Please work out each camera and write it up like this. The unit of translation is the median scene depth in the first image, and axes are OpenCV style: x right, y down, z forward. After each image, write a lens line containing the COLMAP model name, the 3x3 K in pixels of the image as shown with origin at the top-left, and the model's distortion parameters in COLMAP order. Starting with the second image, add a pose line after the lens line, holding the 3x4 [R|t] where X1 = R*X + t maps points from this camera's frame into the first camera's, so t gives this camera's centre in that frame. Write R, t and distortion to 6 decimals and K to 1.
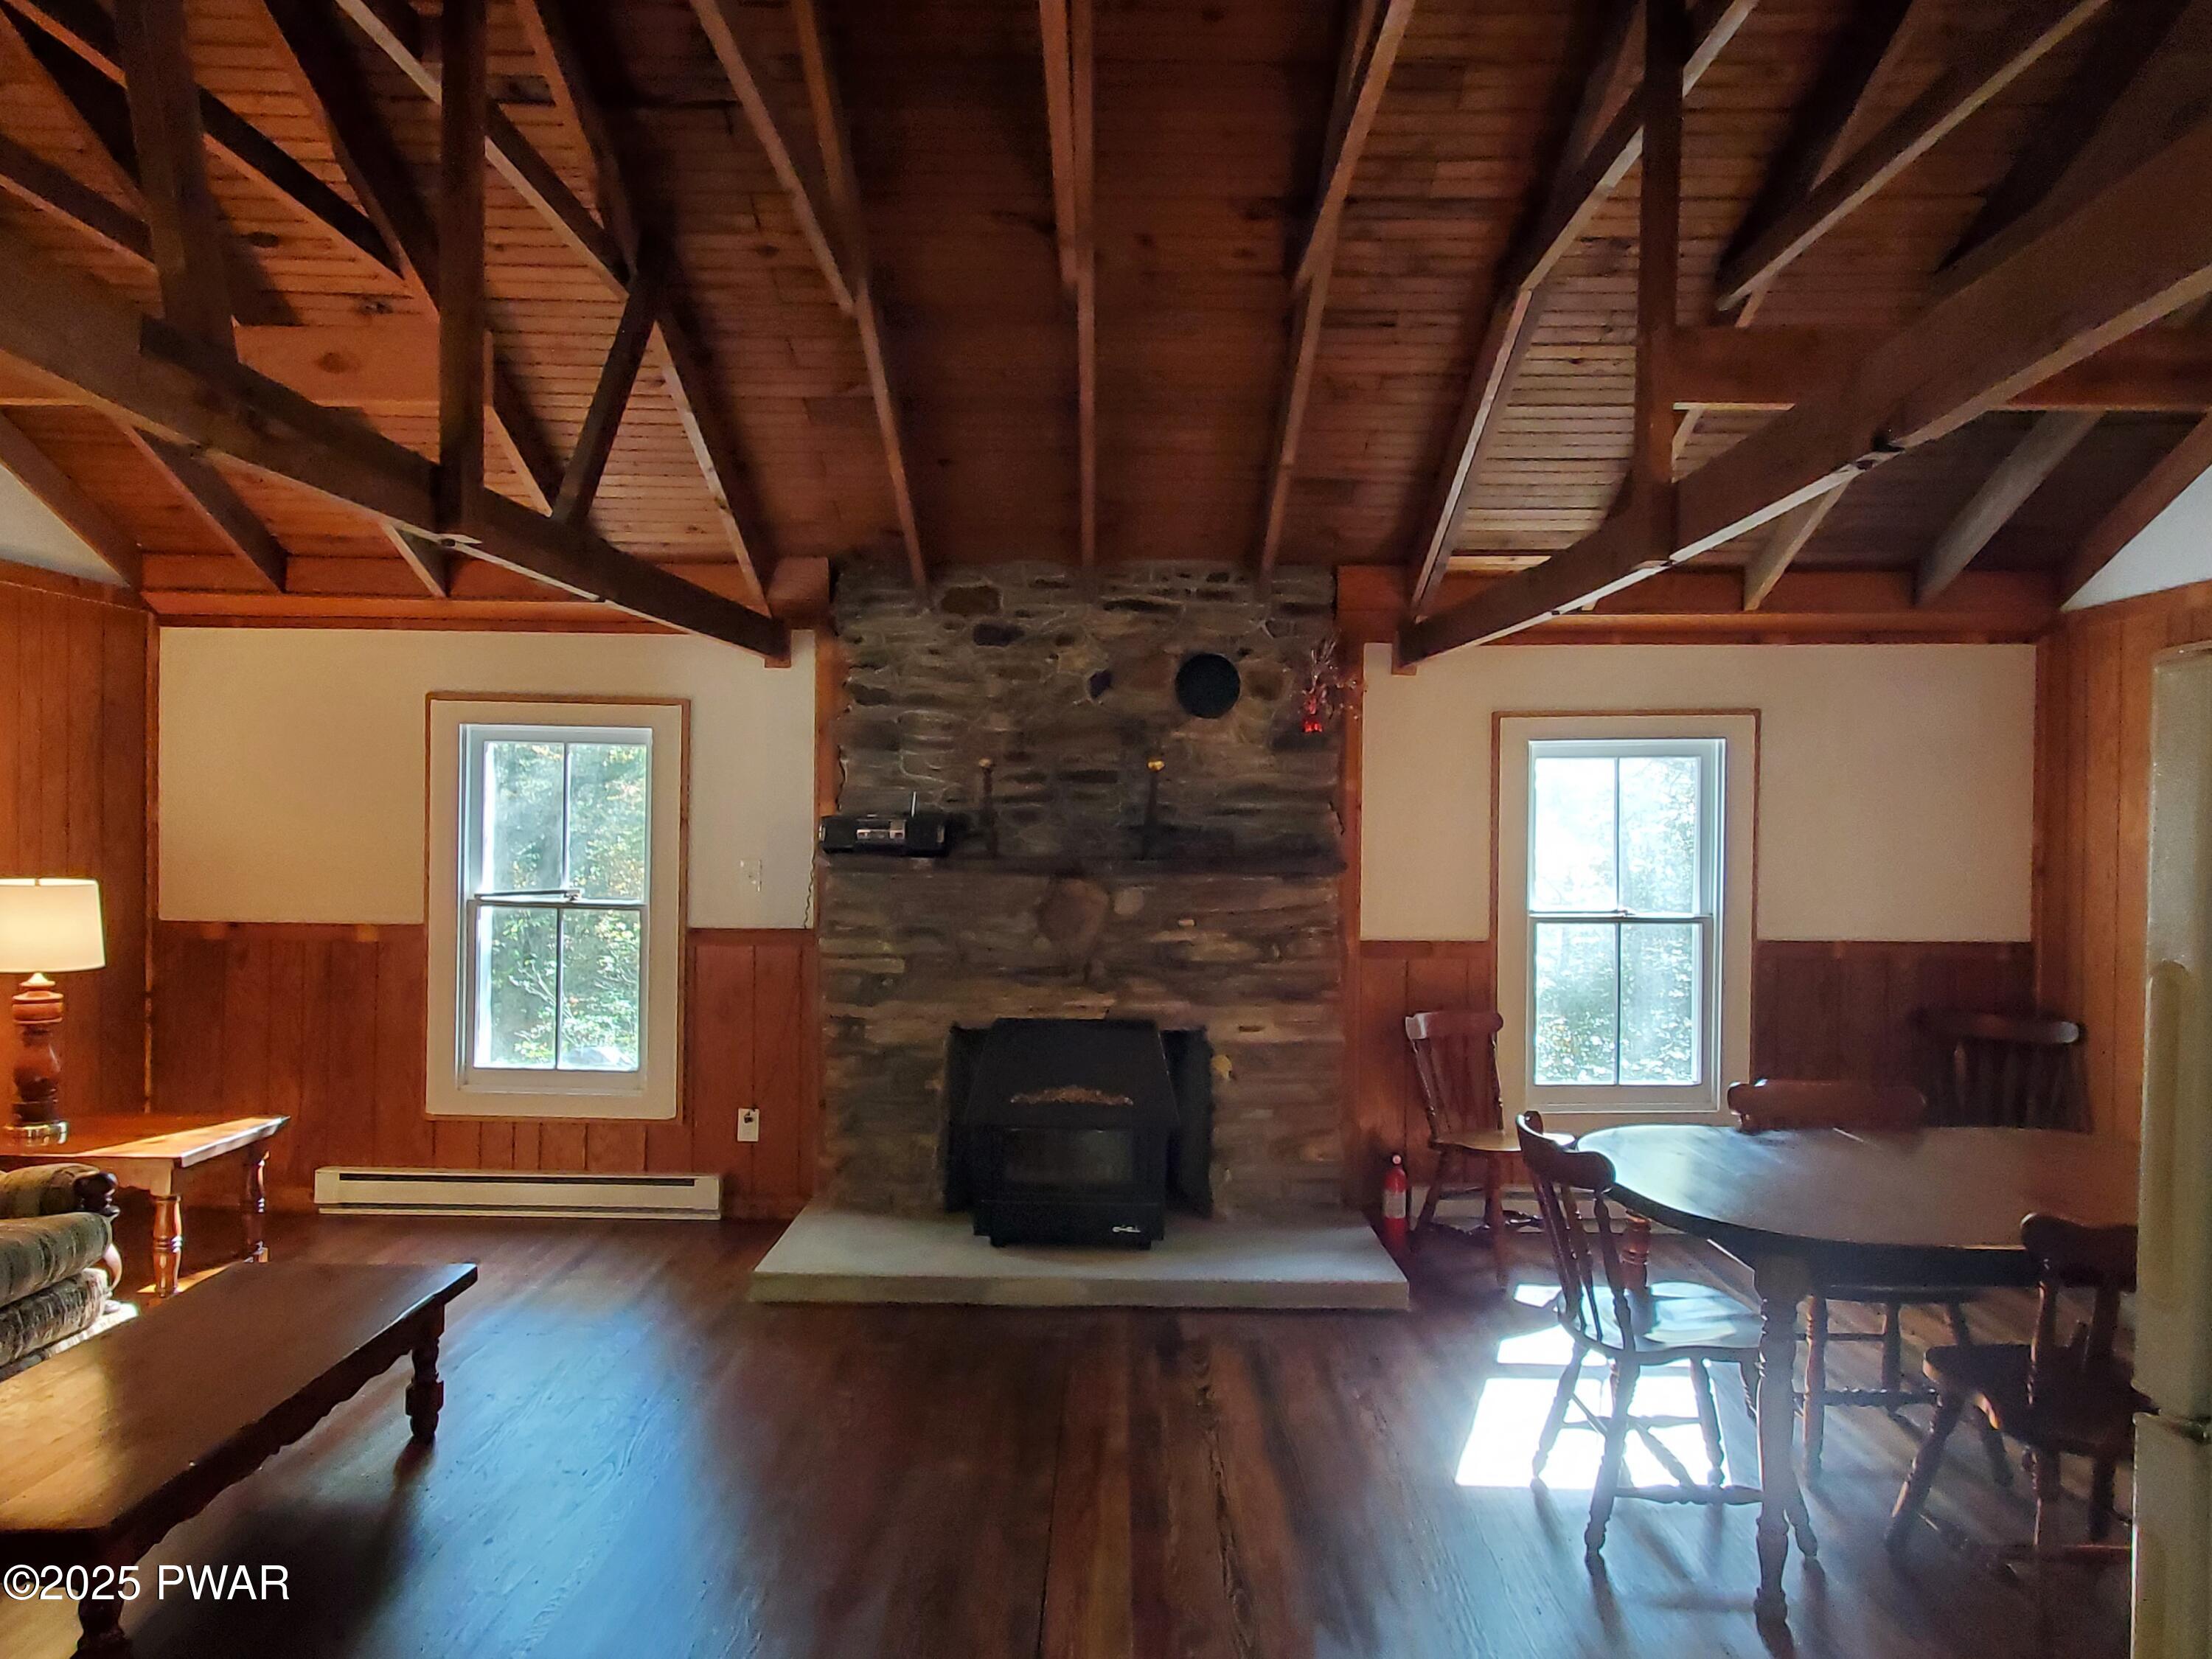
lens RADIAL K [[1461.5, 0, 1106.7], [0, 1461.5, 842.0], [0, 0, 1]] dist [0.006457, 0.006314]
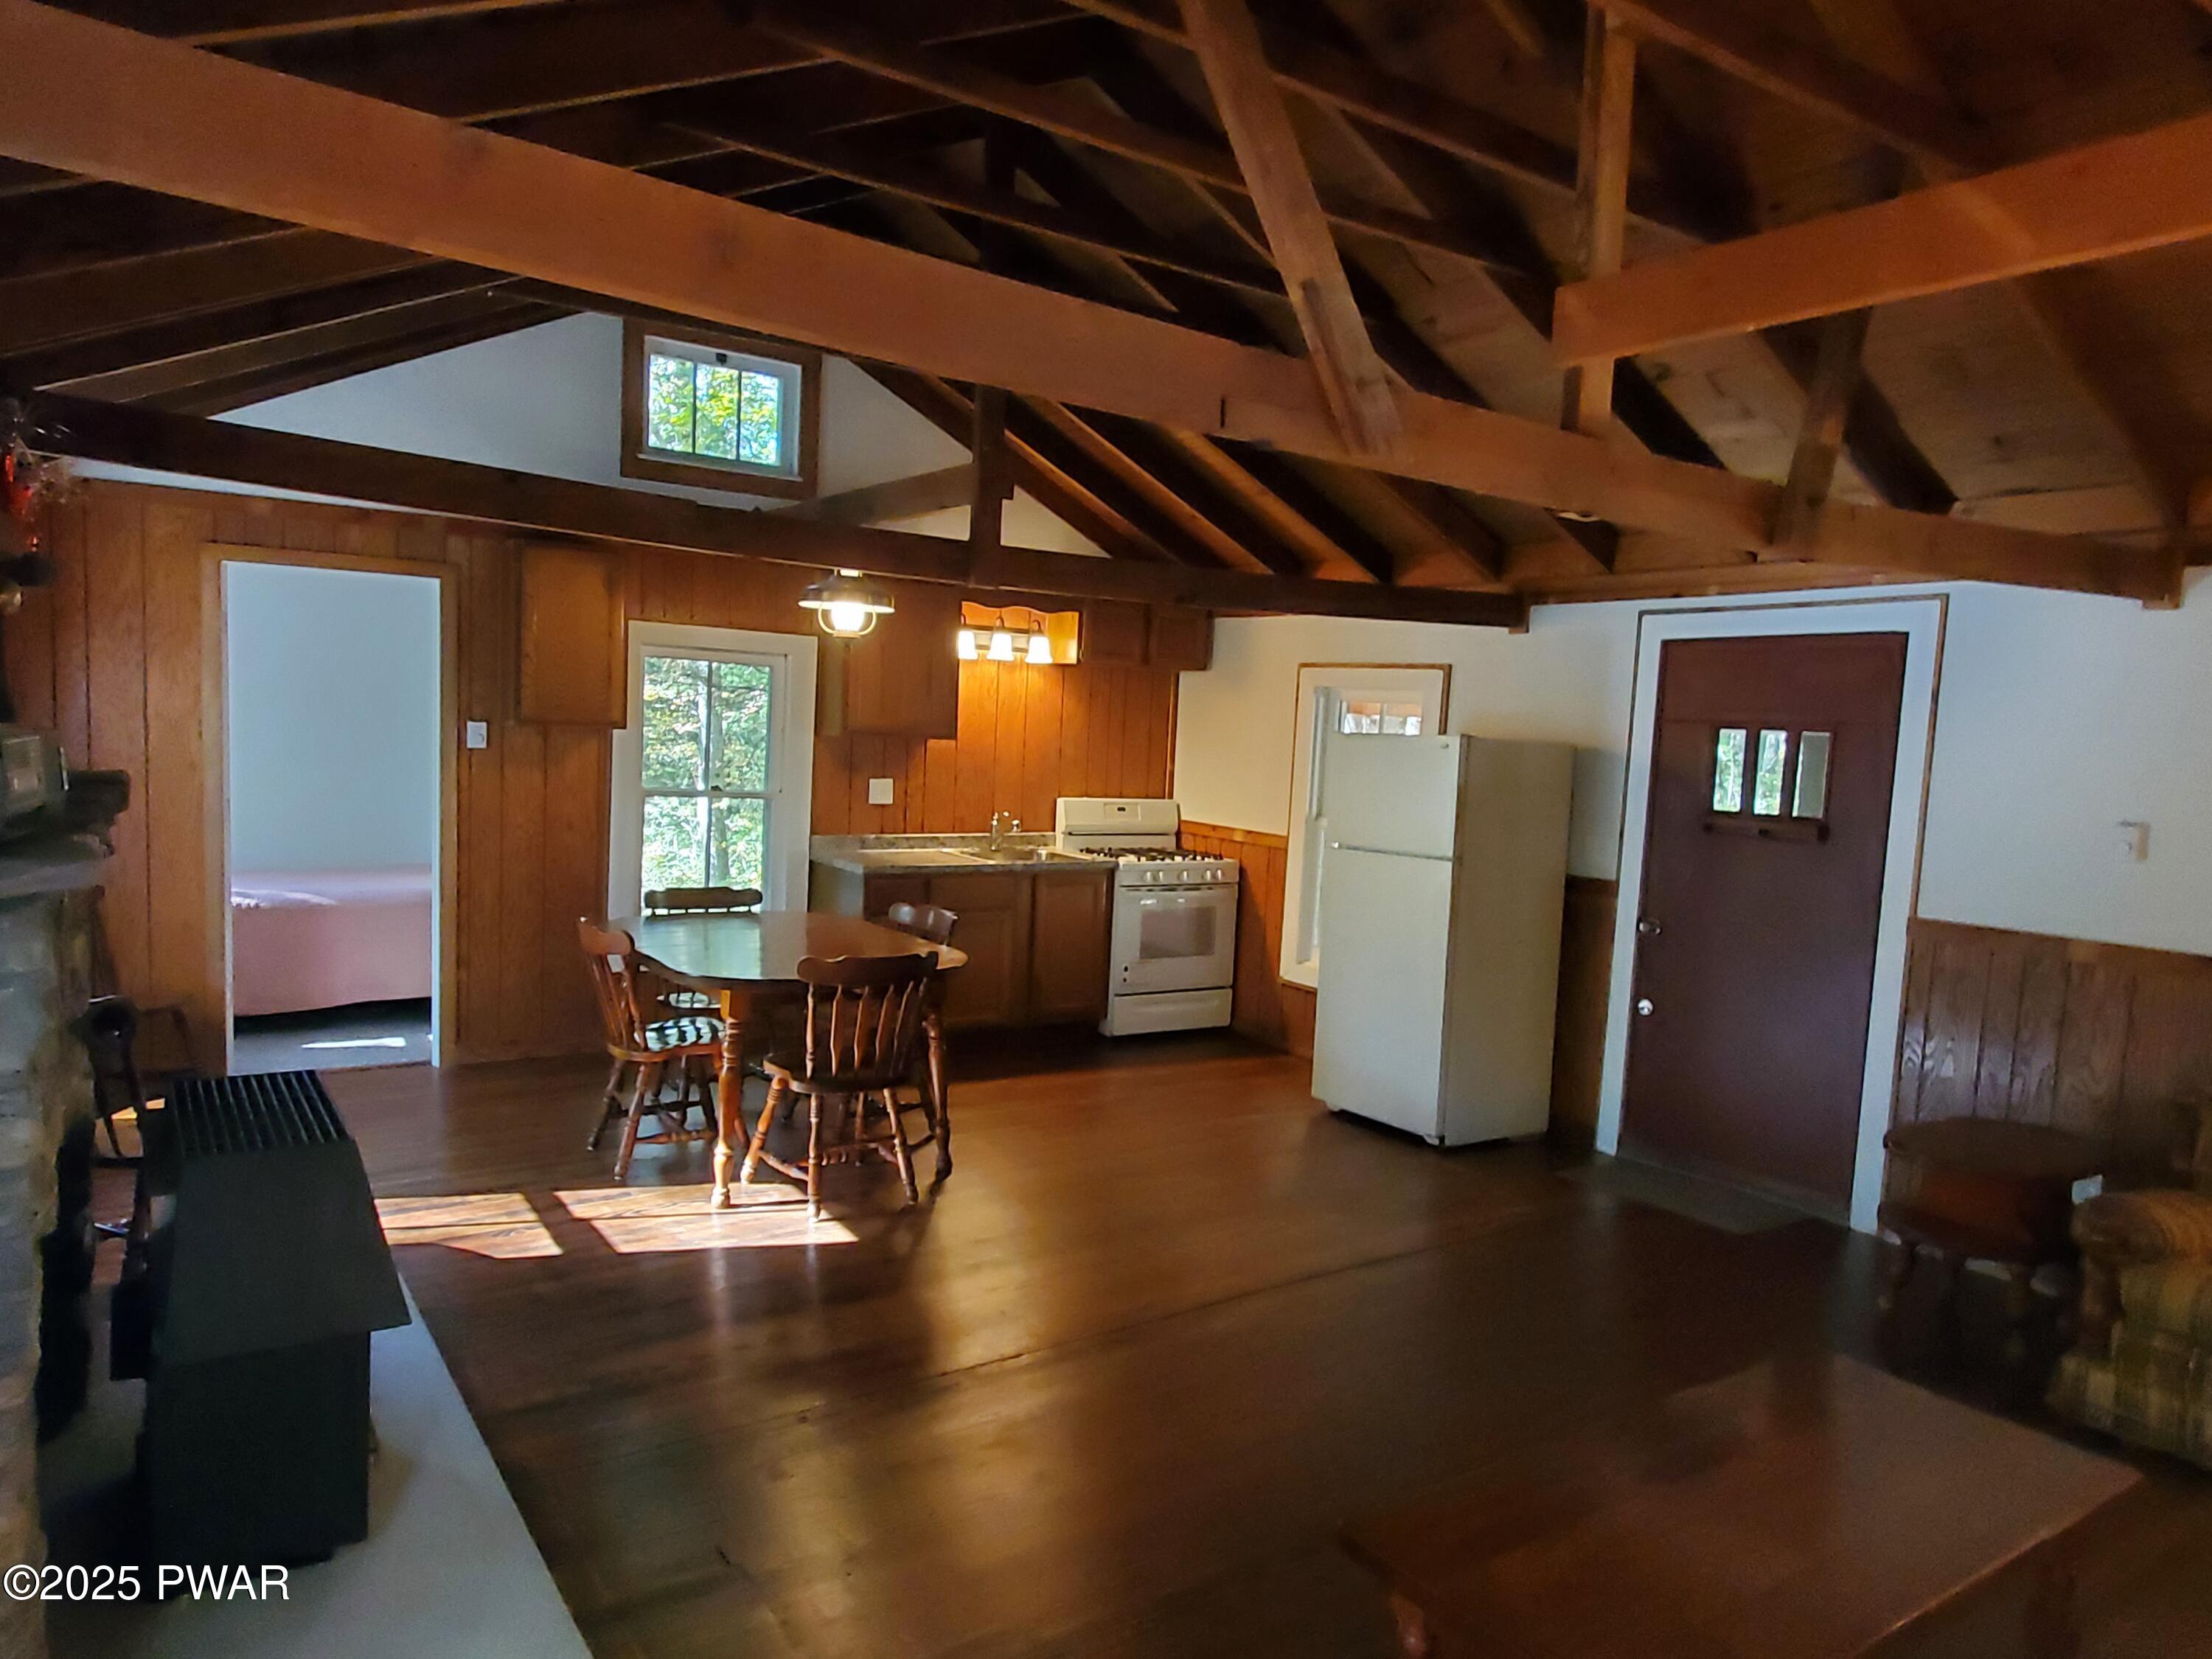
lens RADIAL K [[1461.5, 0, 1106.7], [0, 1461.5, 842.0], [0, 0, 1]] dist [0.006457, 0.006314]
pose [[-0.576625, -0.103981, 0.810365, -0.576525], [-0.042254, 0.994336, 0.097520, -0.035604], [-0.815916, 0.021991, -0.577753, 0.972822]]
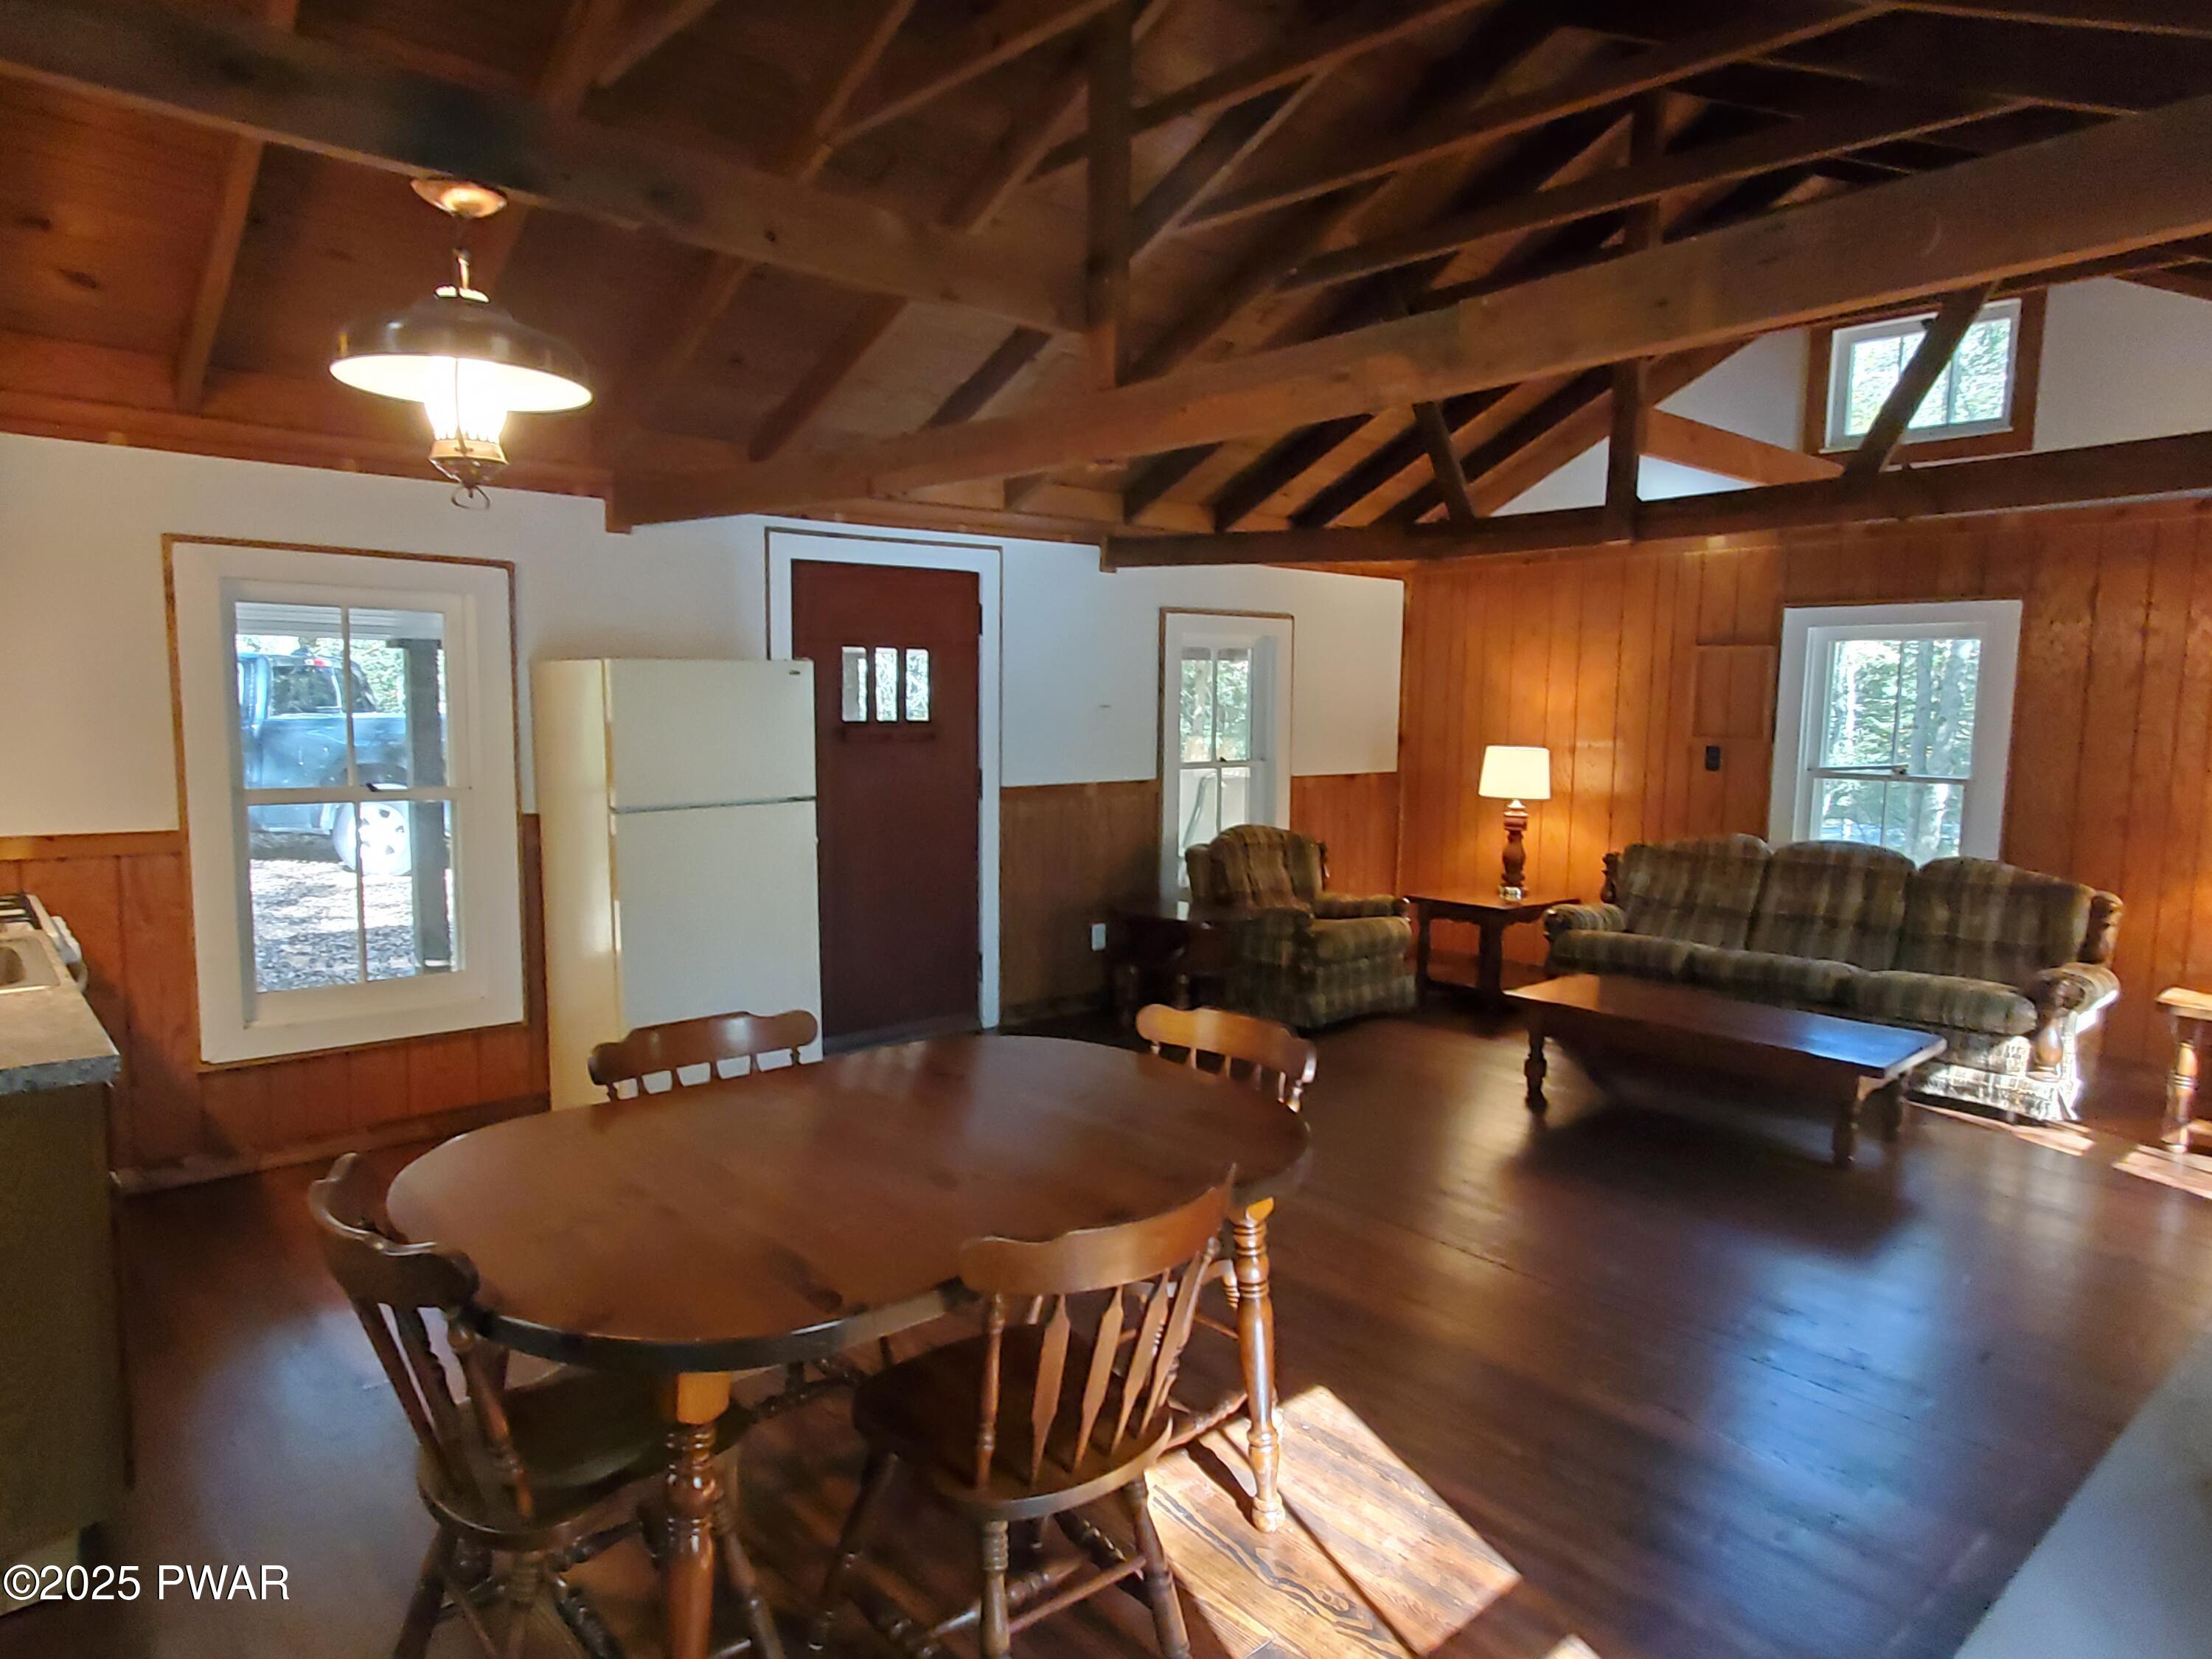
lens RADIAL K [[1371.7, 0, 1109.2], [0, 1371.7, 845.0], [0, 0, 1]] dist [0.006543, 0.001353]
pose [[-0.734536, 0.058414, -0.676051, 0.574274], [-0.032089, 0.992183, 0.120594, -0.015144], [0.677811, 0.110274, -0.726919, 0.946475]]
